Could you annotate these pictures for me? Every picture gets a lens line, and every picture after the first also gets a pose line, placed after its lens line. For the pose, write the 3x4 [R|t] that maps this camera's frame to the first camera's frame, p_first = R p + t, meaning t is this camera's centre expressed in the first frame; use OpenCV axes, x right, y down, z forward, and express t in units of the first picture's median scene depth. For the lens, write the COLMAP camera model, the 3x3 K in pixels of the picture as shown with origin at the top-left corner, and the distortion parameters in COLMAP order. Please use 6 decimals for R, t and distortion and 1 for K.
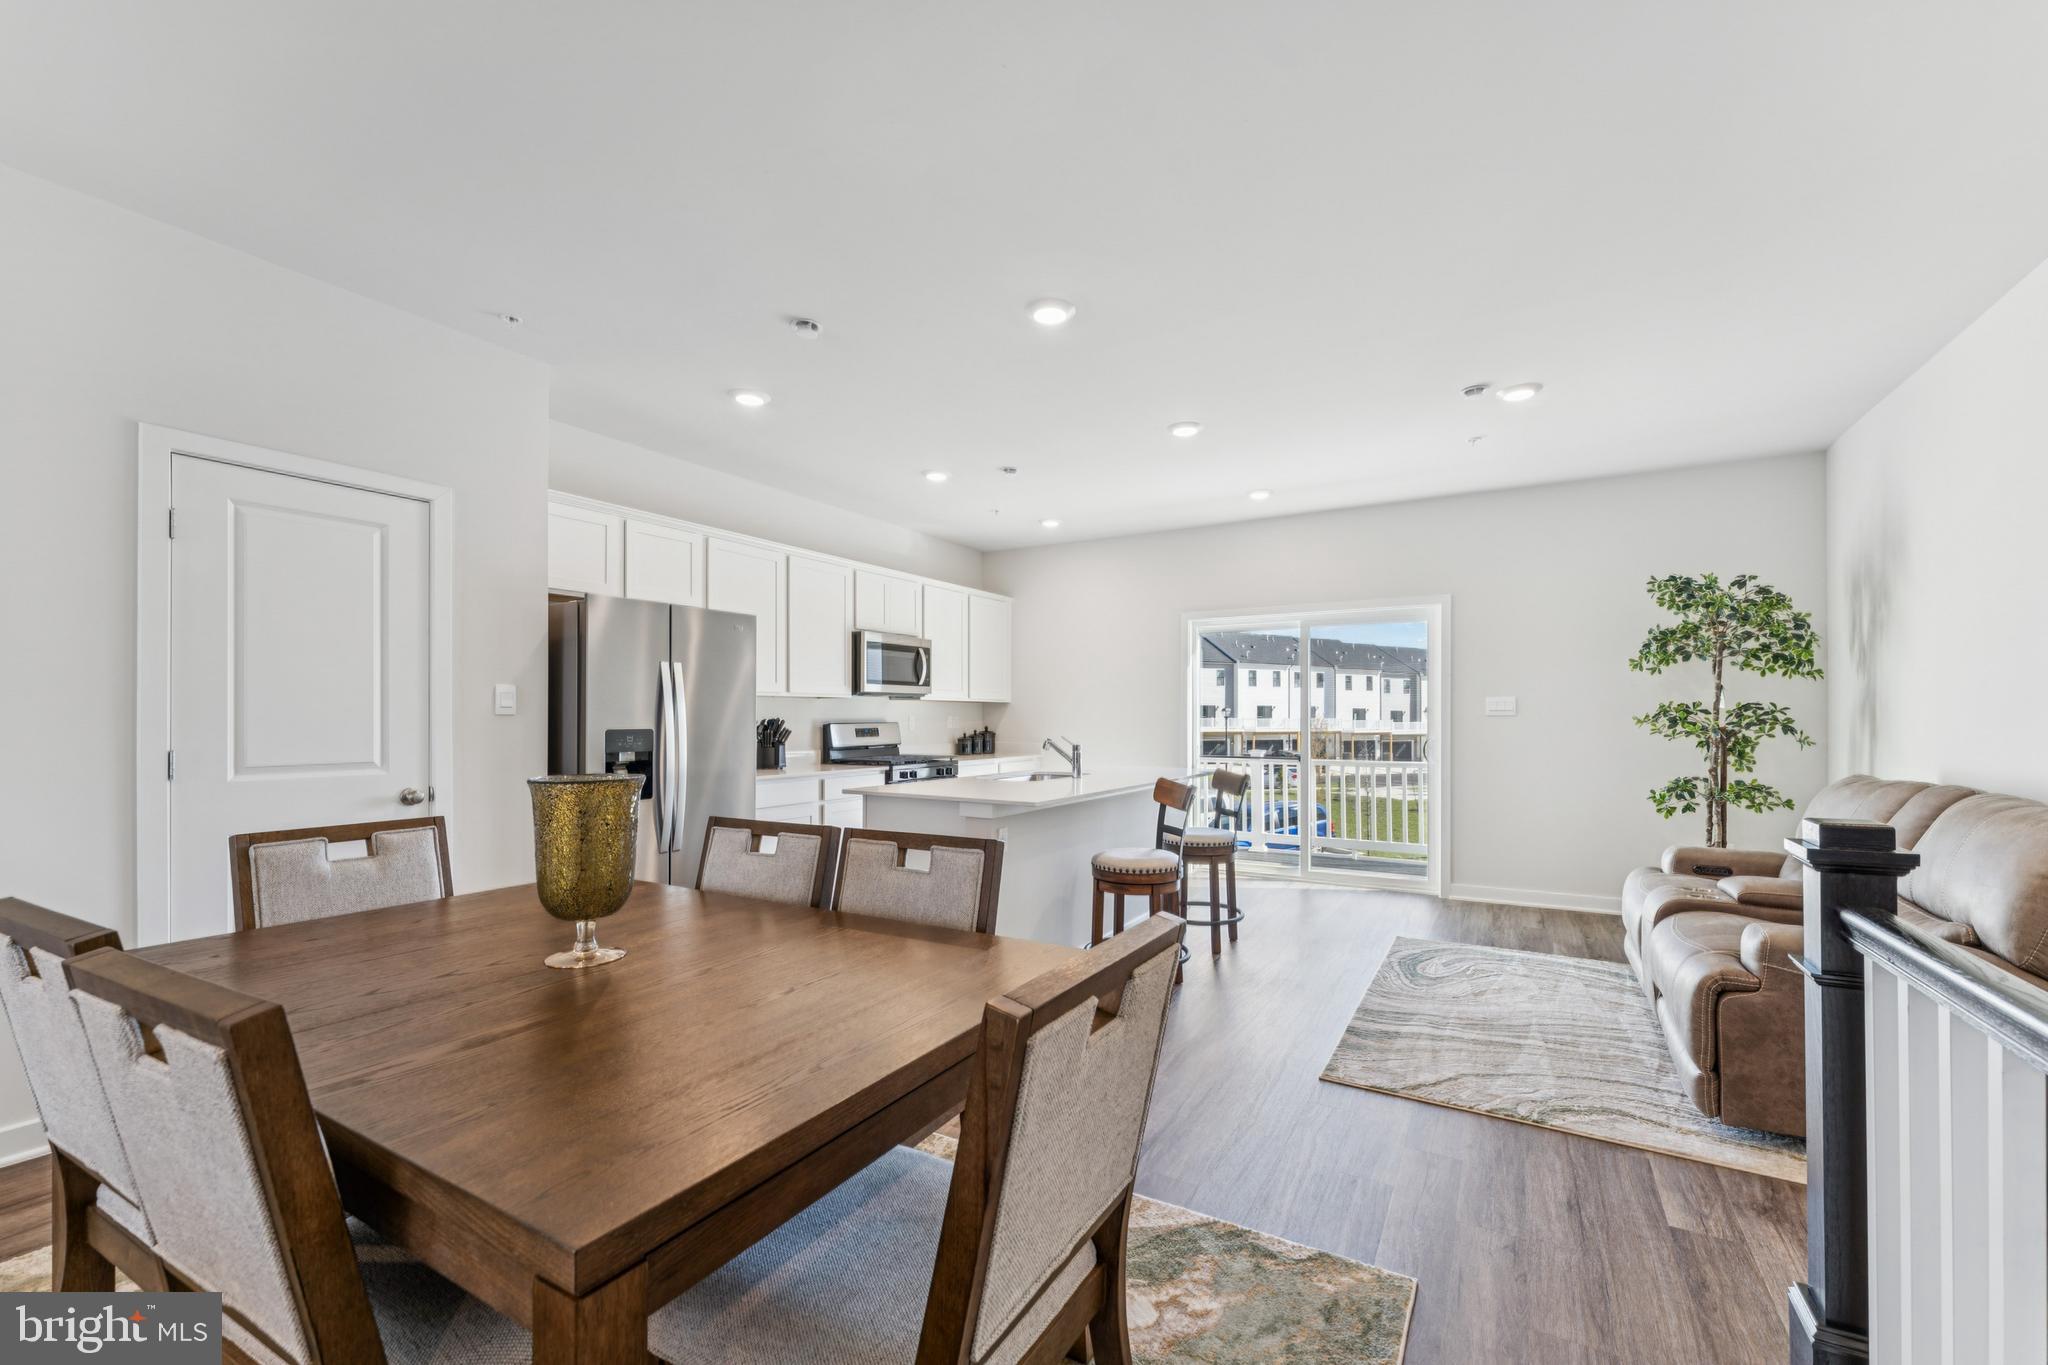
lens RADIAL K [[821.8, 0, 1030.2], [0, 821.8, 704.6], [0, 0, 1]] dist [-0.000139, 0.000031]
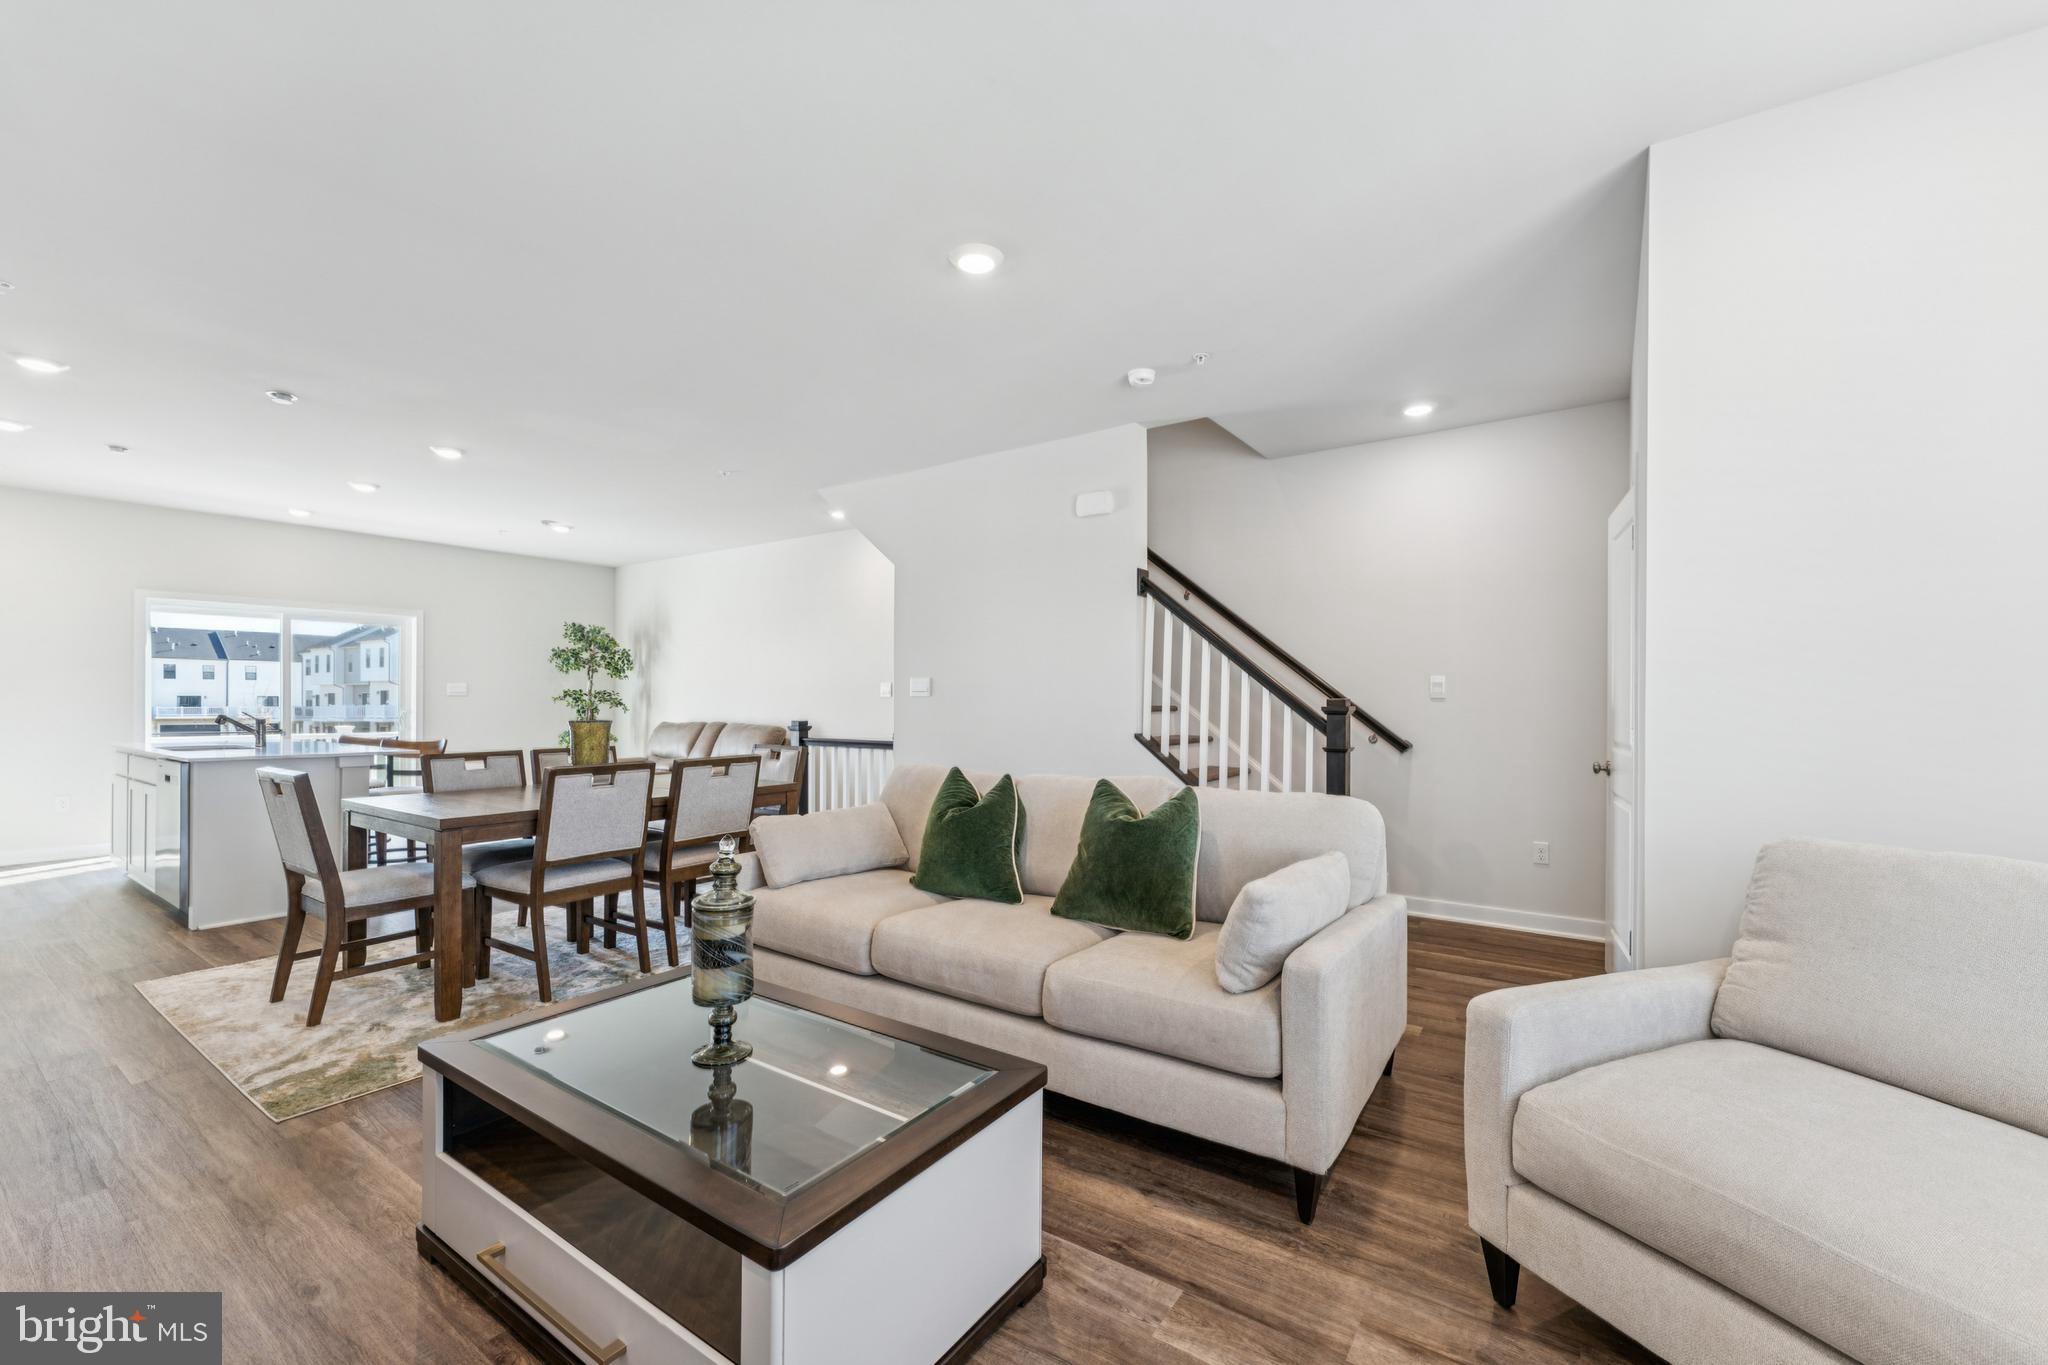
lens RADIAL K [[823.6, 0, 1030.4], [0, 823.6, 699.8], [0, 0, 1]] dist [-0.001303, -0.000047]
pose [[0.073244, -0.000159, 0.997314, -1.055360], [-0.011688, 0.999931, 0.001018, 0.007011], [-0.997246, -0.011731, 0.073237, -0.203661]]
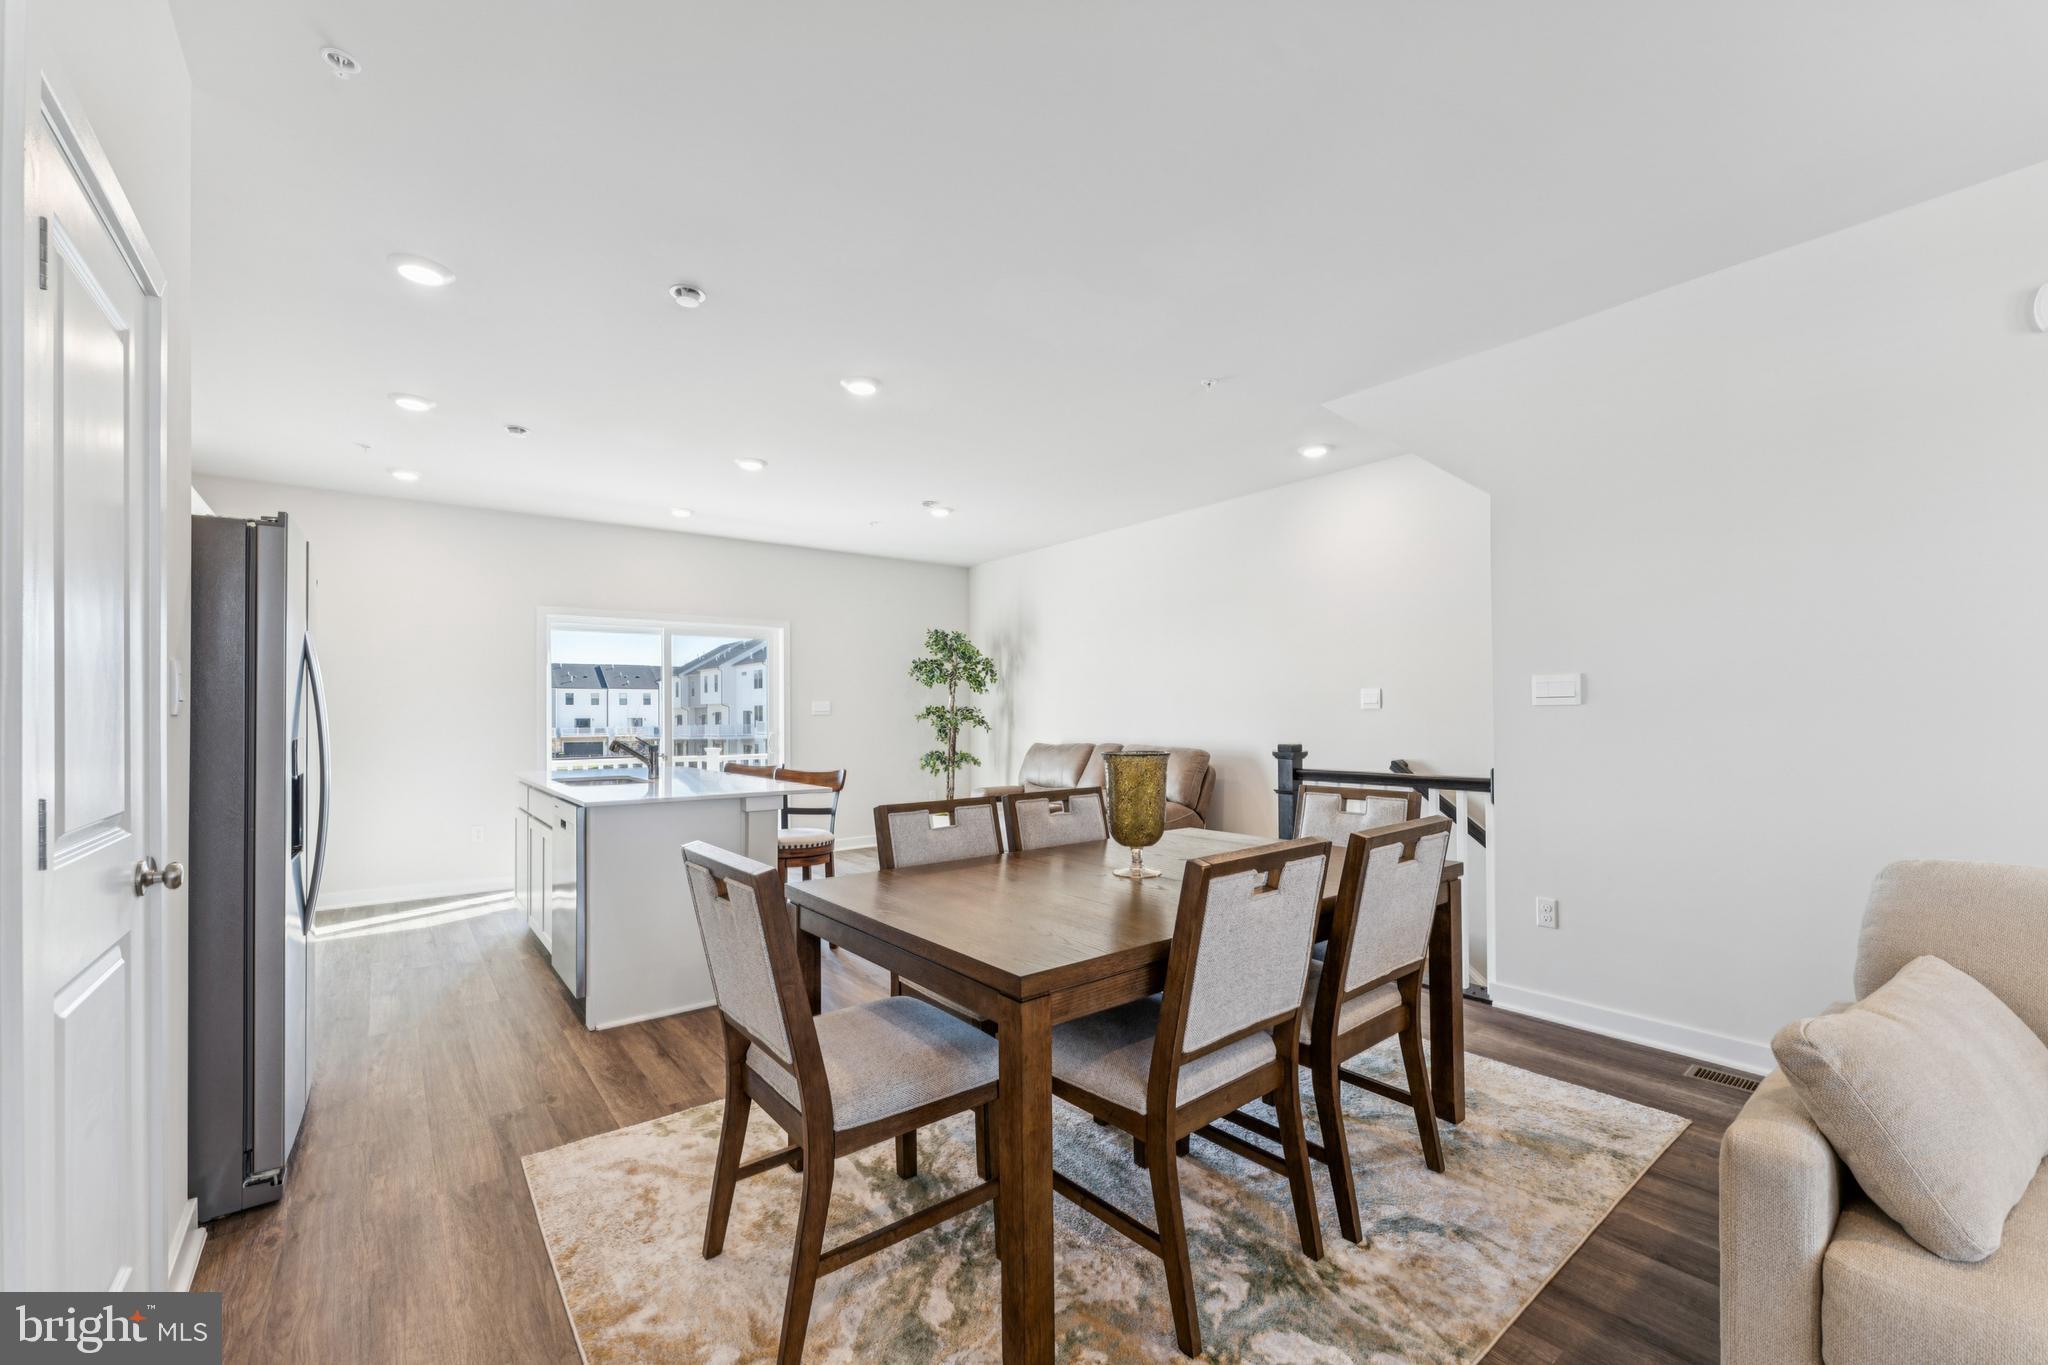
lens RADIAL K [[821.8, 0, 1030.2], [0, 821.8, 704.6], [0, 0, 1]] dist [-0.000139, 0.000031]
pose [[0.362514, 0.008603, 0.931939, -0.700393], [0.001548, 0.999950, -0.009833, 0.011078], [-0.931977, 0.005007, 0.362482, 0.220713]]
